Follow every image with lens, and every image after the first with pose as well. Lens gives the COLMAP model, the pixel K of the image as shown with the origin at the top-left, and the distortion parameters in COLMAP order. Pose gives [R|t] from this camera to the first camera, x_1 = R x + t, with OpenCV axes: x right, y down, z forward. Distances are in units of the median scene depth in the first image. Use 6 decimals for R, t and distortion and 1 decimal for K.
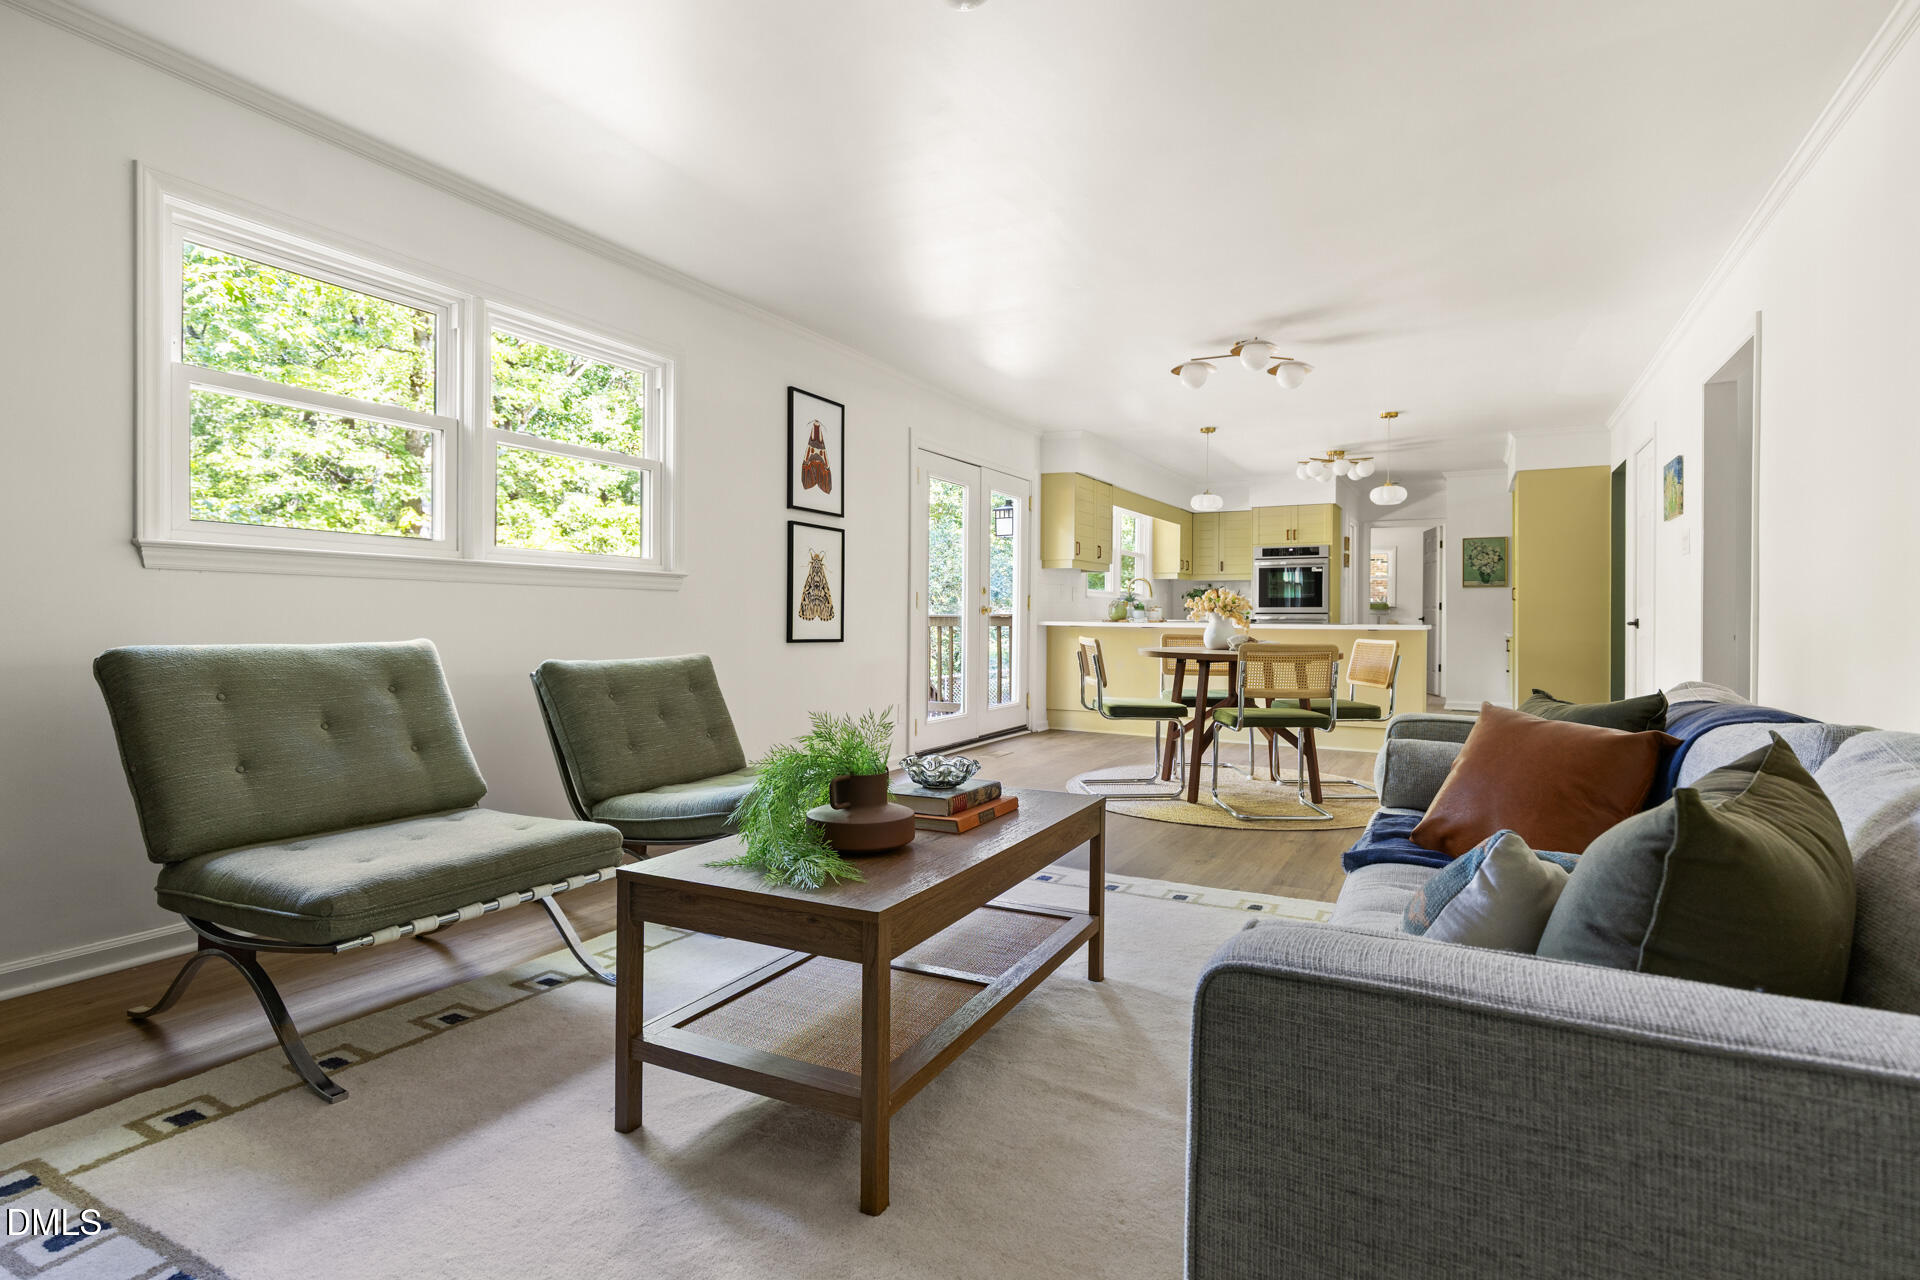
lens RADIAL K [[971.8, 0, 978.0], [0, 971.8, 626.2], [0, 0, 1]] dist [0.001171, 0.000307]
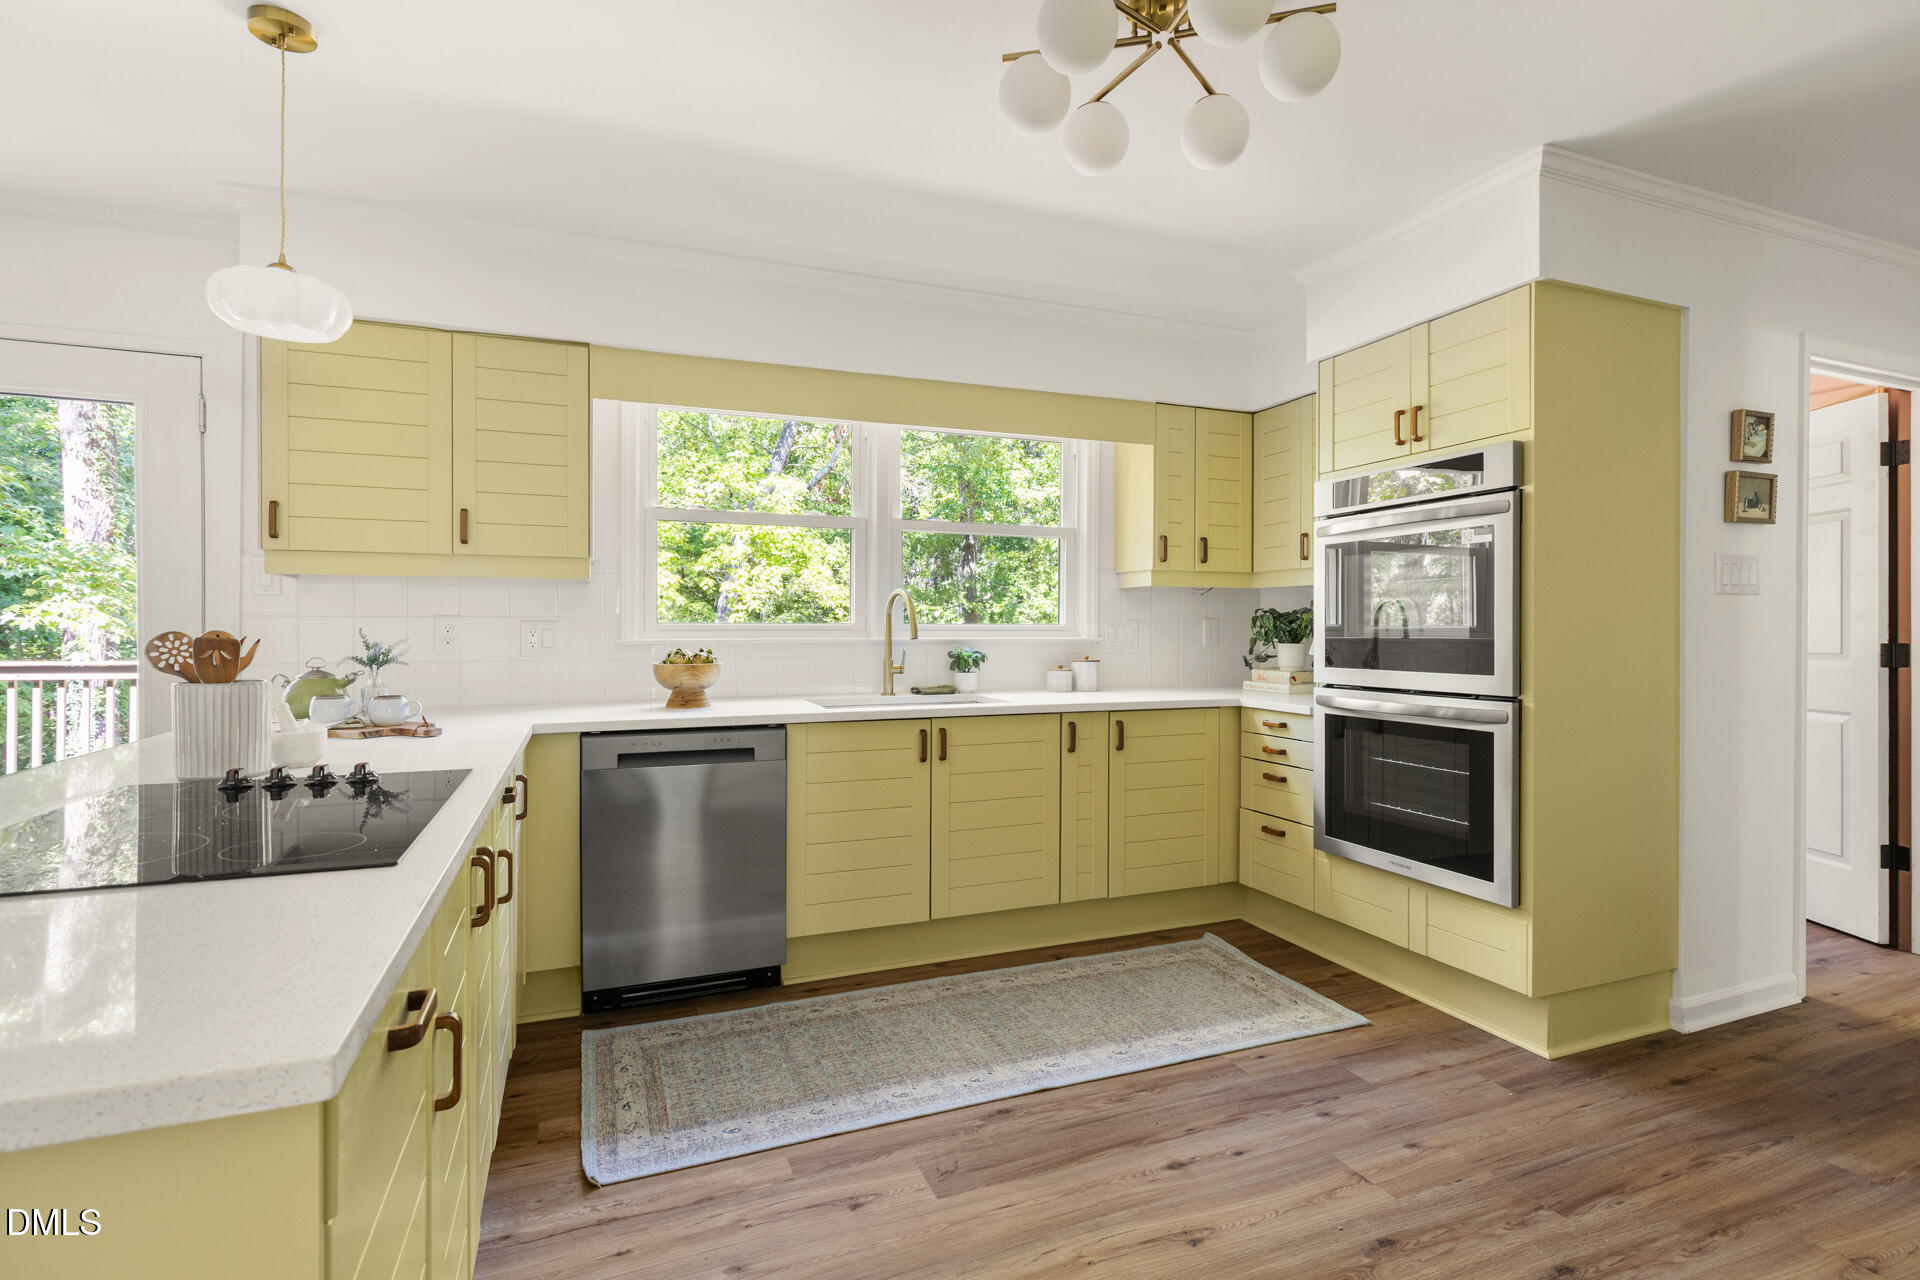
lens RADIAL K [[931.6, 0, 975.2], [0, 931.6, 632.5], [0, 0, 1]] dist [-0.000042, 0.000153]
pose [[0.758916, -0.000508, -0.651188, 0.592479], [-0.005309, 0.999962, -0.006968, -0.041176], [0.651166, 0.008745, 0.758885, 1.017034]]
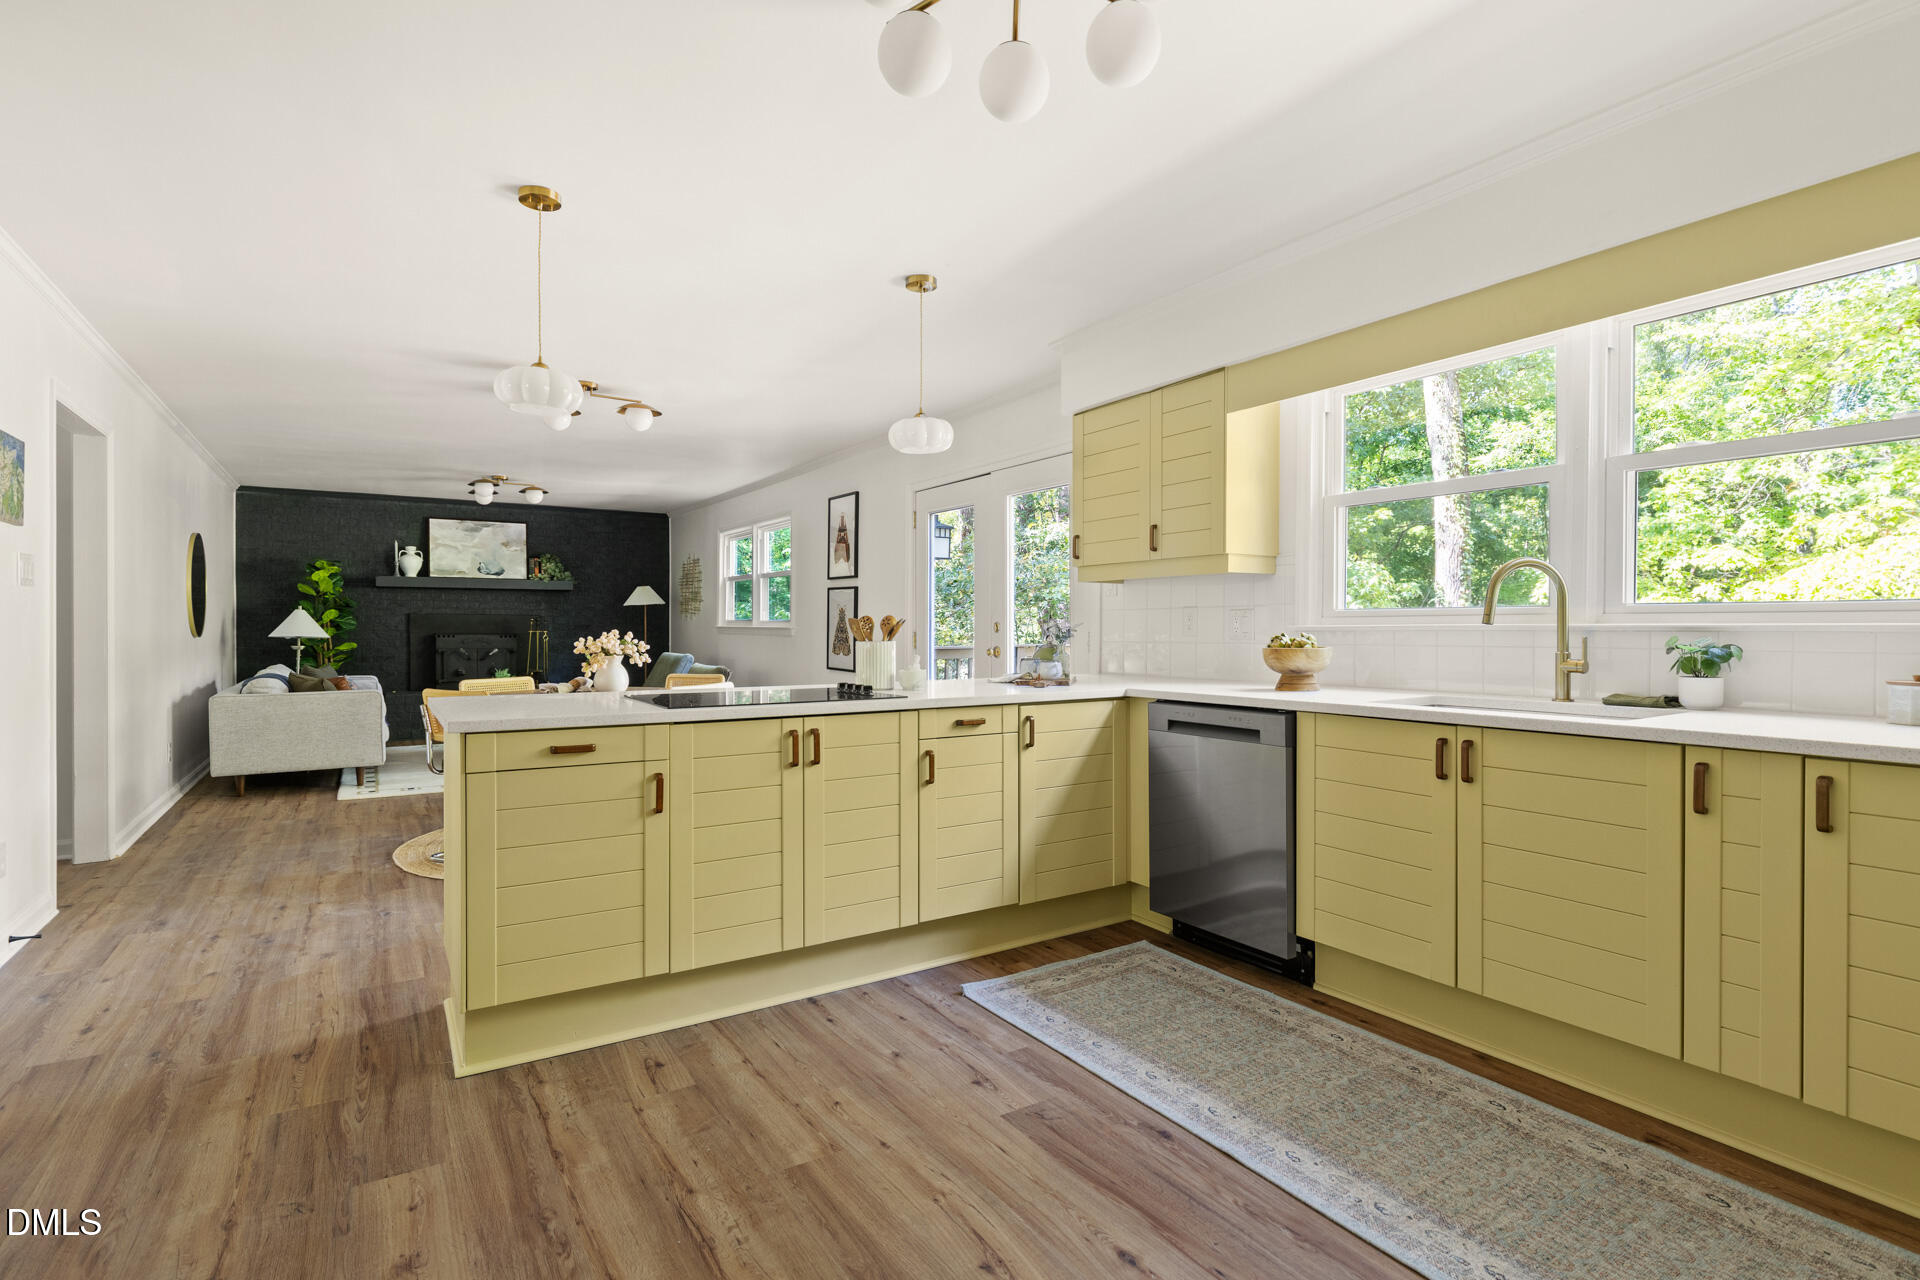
lens RADIAL K [[936.8, 0, 954.6], [0, 936.8, 635.5], [0, 0, 1]] dist [0.003576, 0.000871]
pose [[-0.512370, 0.000766, -0.858765, 0.678597], [-0.013795, 0.999863, 0.009122, -0.036519], [0.858654, 0.016521, -0.512289, 1.366210]]
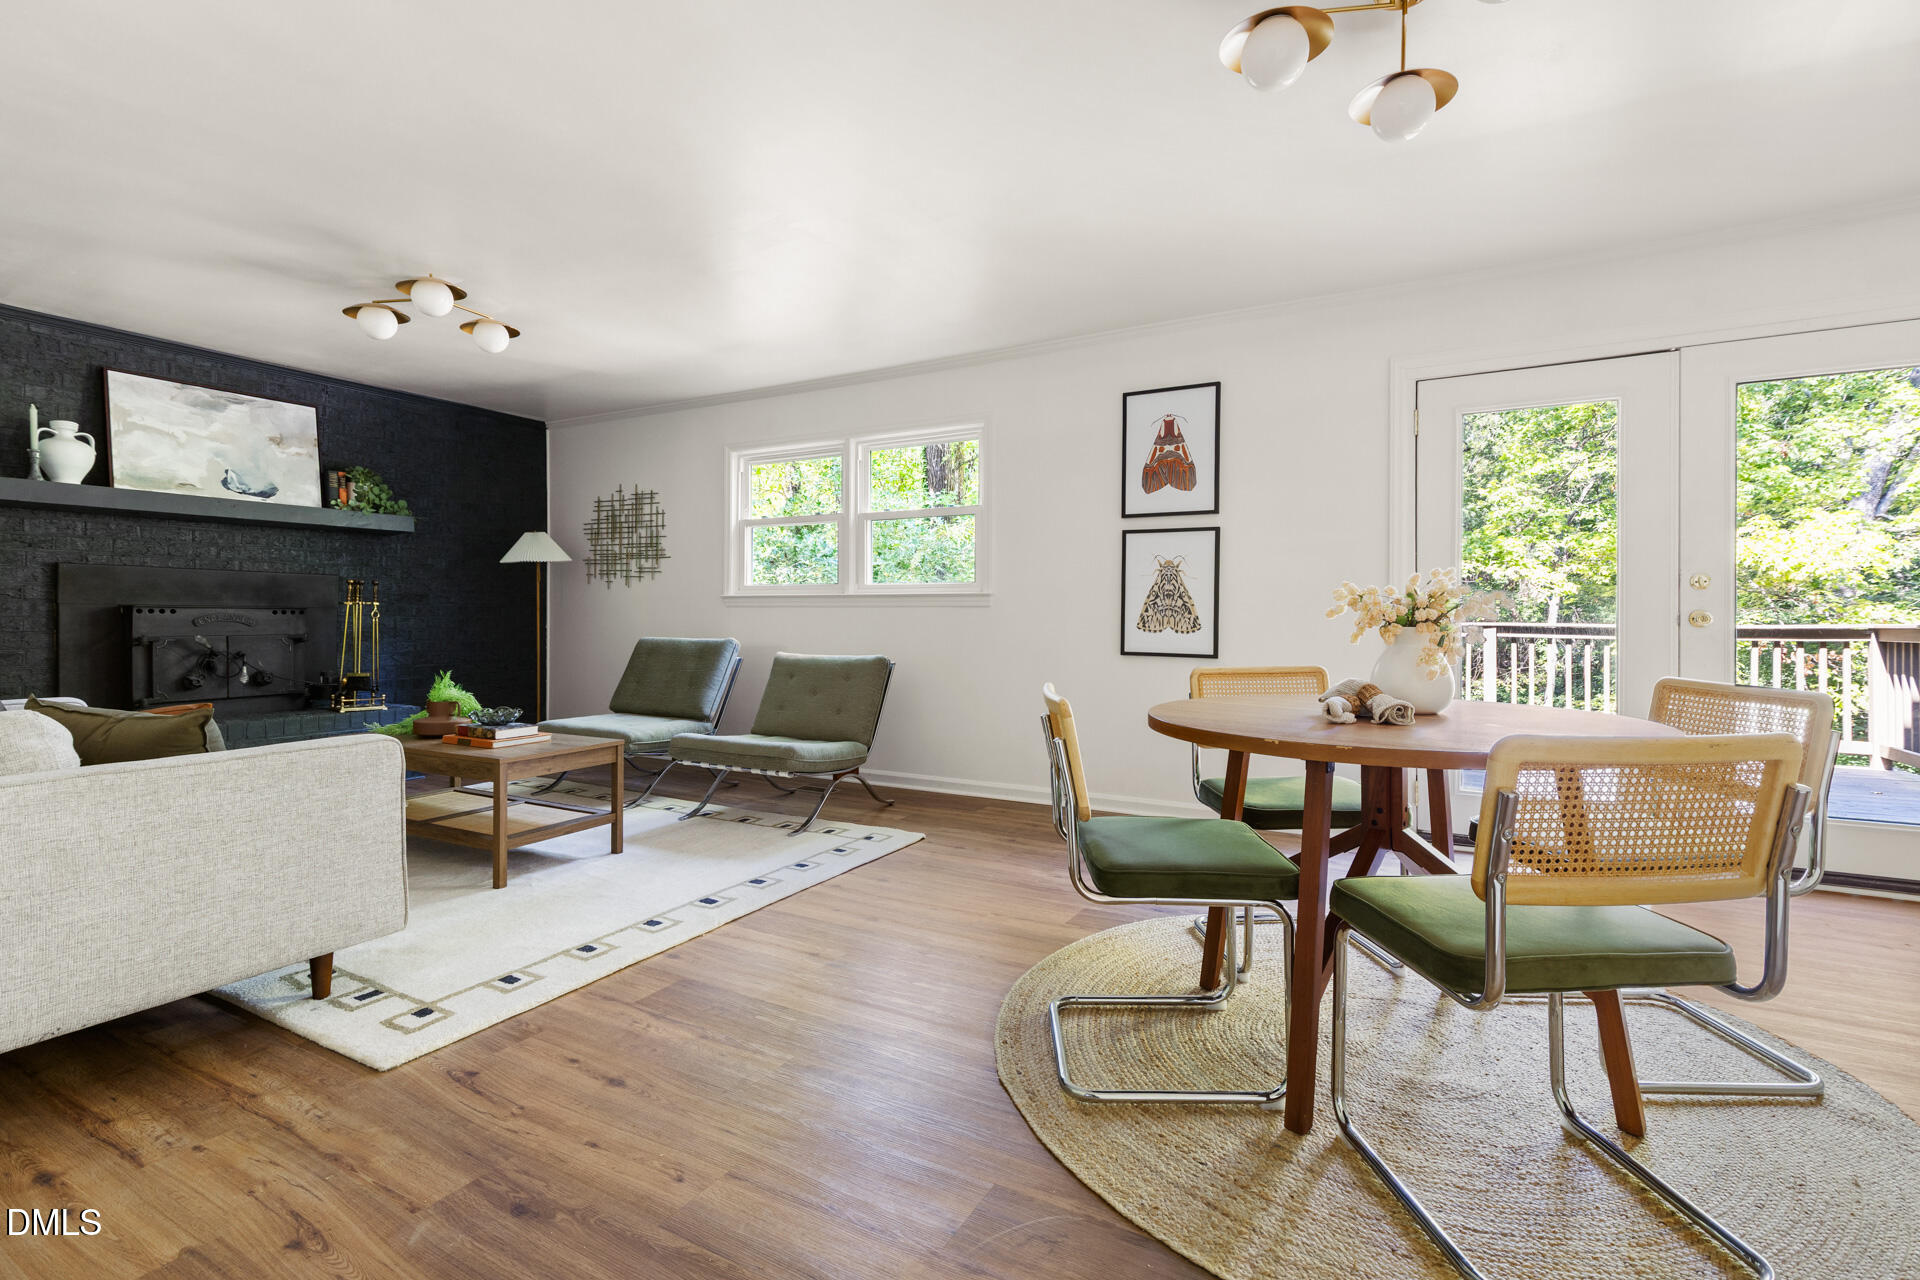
lens RADIAL K [[871.3, 0, 963.1], [0, 871.3, 626.1], [0, 0, 1]] dist [0.002523, 0.000113]
pose [[-0.035501, 0.005202, -0.999356, 0.494016], [-0.010646, 0.999928, 0.005583, -0.011018], [0.999313, 0.010837, -0.035443, 0.623625]]
